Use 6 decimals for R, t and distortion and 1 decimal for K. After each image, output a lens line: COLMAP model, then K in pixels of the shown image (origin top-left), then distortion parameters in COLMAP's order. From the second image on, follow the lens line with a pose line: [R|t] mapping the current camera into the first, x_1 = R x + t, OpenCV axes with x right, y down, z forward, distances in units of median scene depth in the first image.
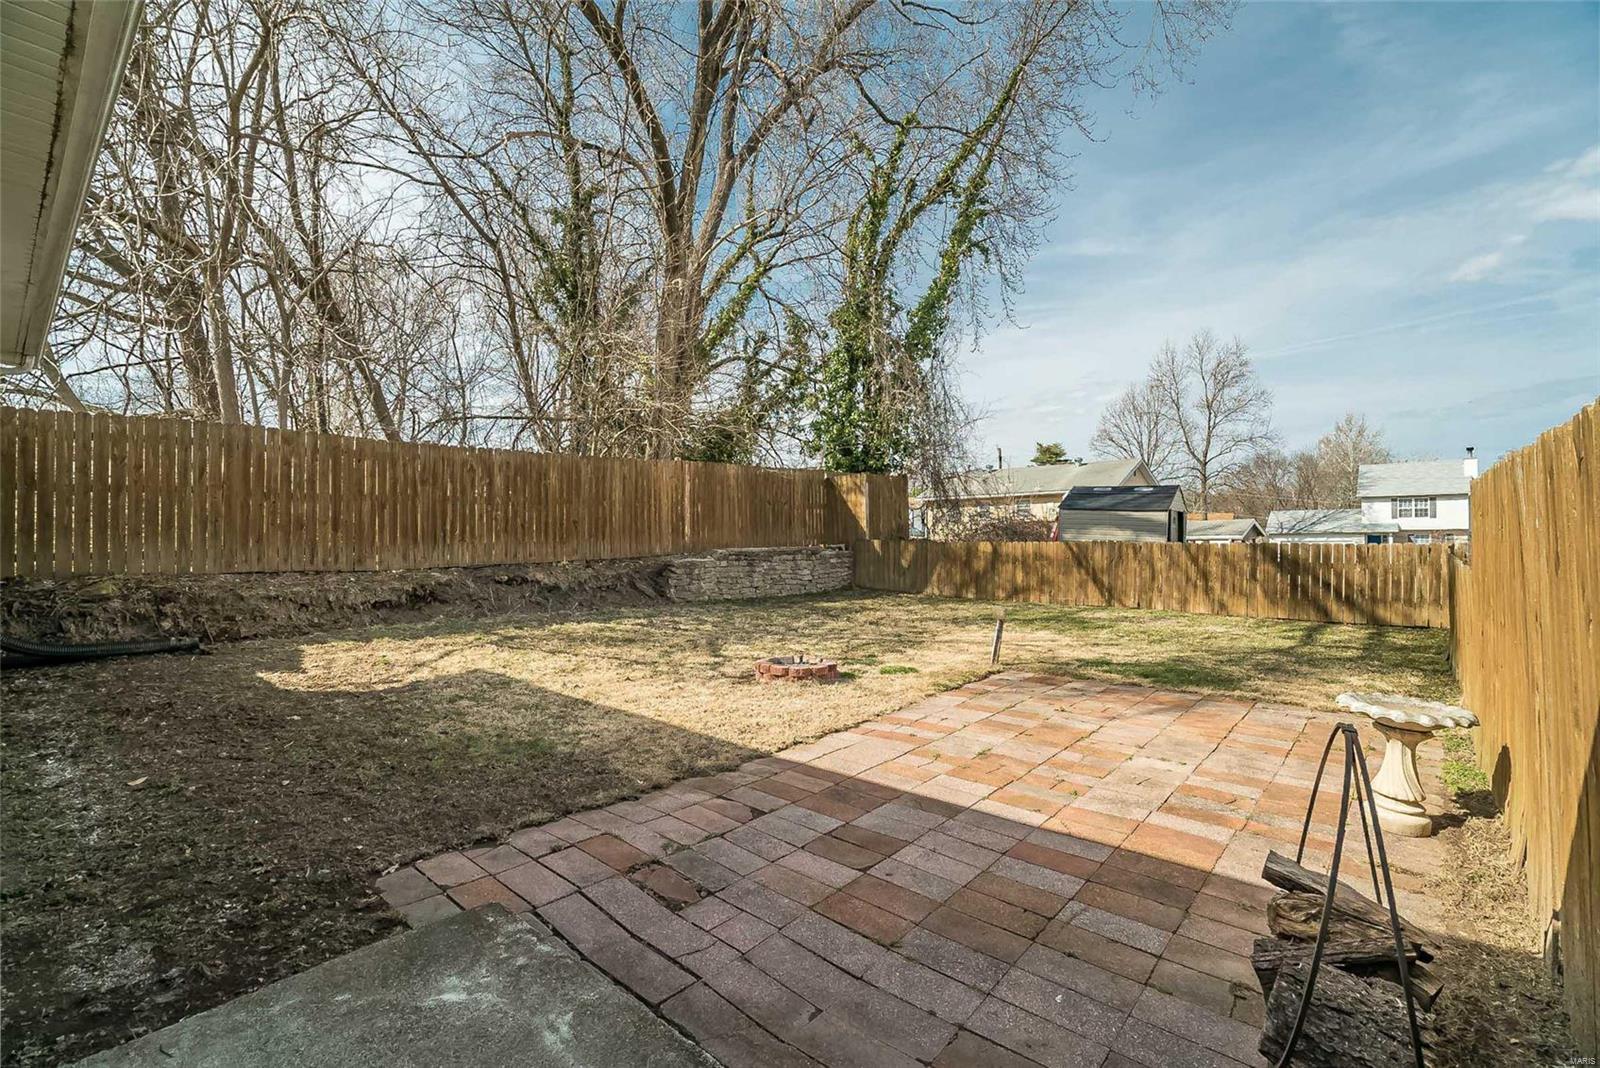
lens RADIAL K [[715.1, 0, 805.8], [0, 715.1, 528.5], [0, 0, 1]] dist [-0.006118, 0.001925]
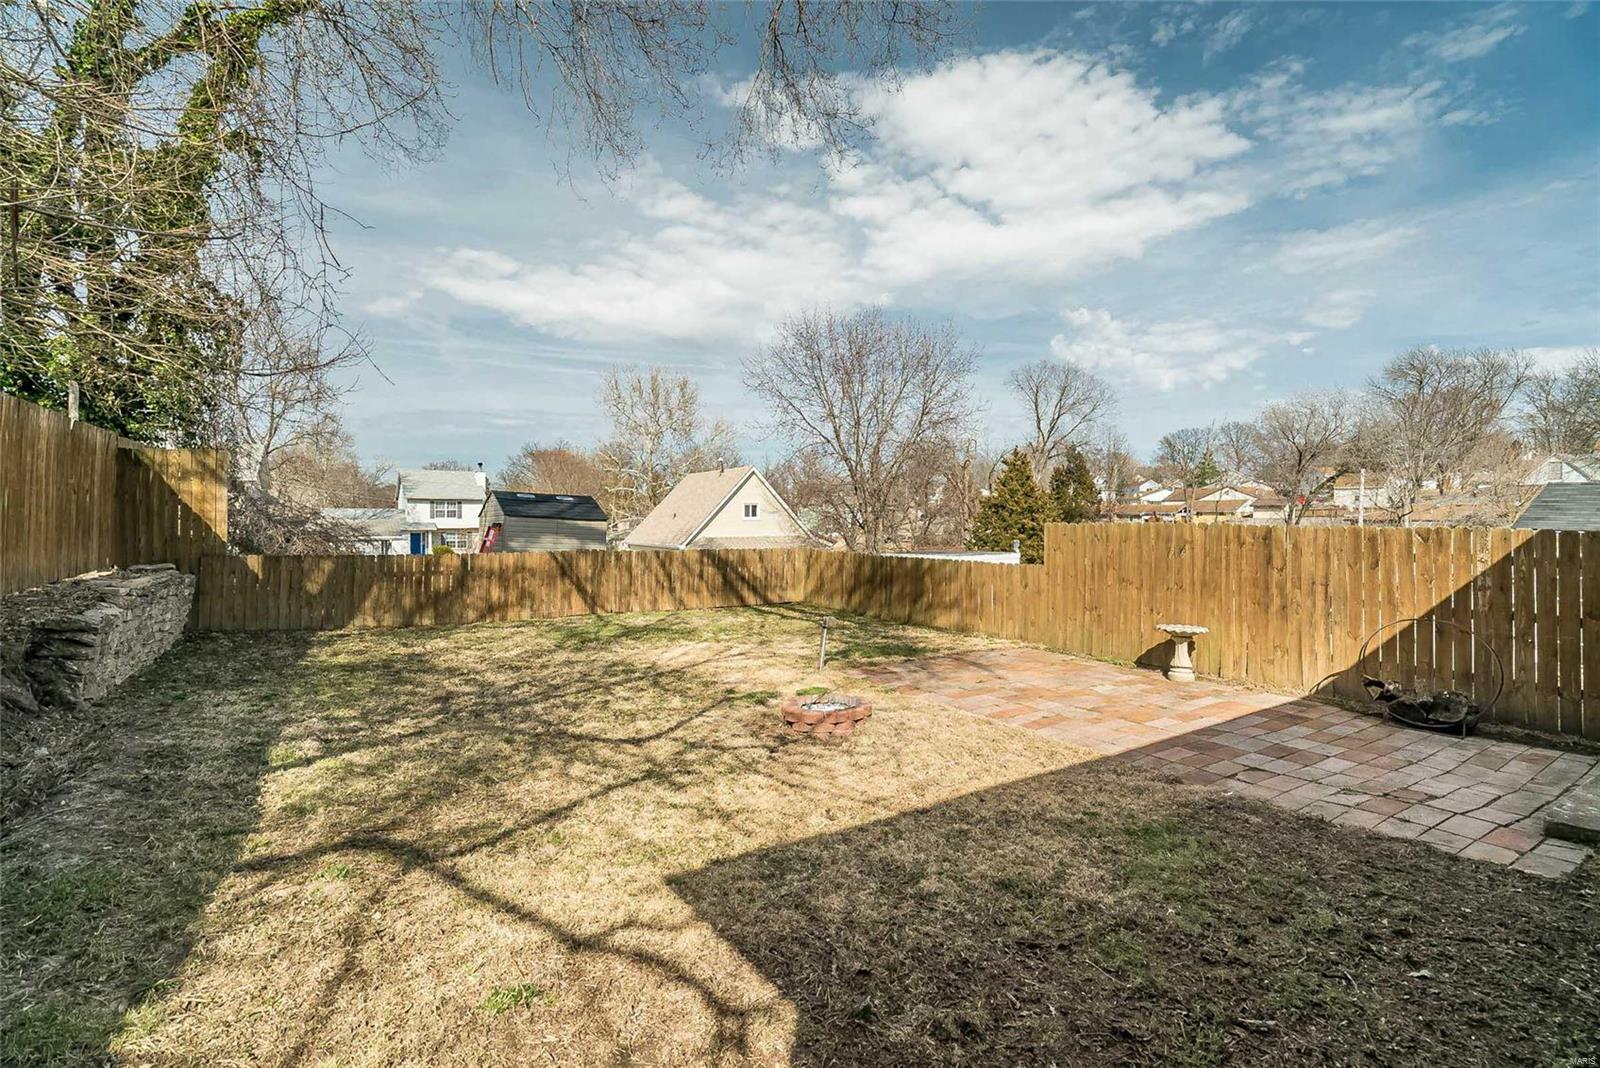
lens RADIAL K [[715.1, 0, 789.5], [0, 715.1, 519.1], [0, 0, 1]] dist [-0.006118, 0.001925]
pose [[0.263057, 0.013991, 0.964679, -0.462426], [-0.010925, 0.999874, -0.011522, -0.016994], [-0.964719, -0.007508, 0.263176, 0.425121]]
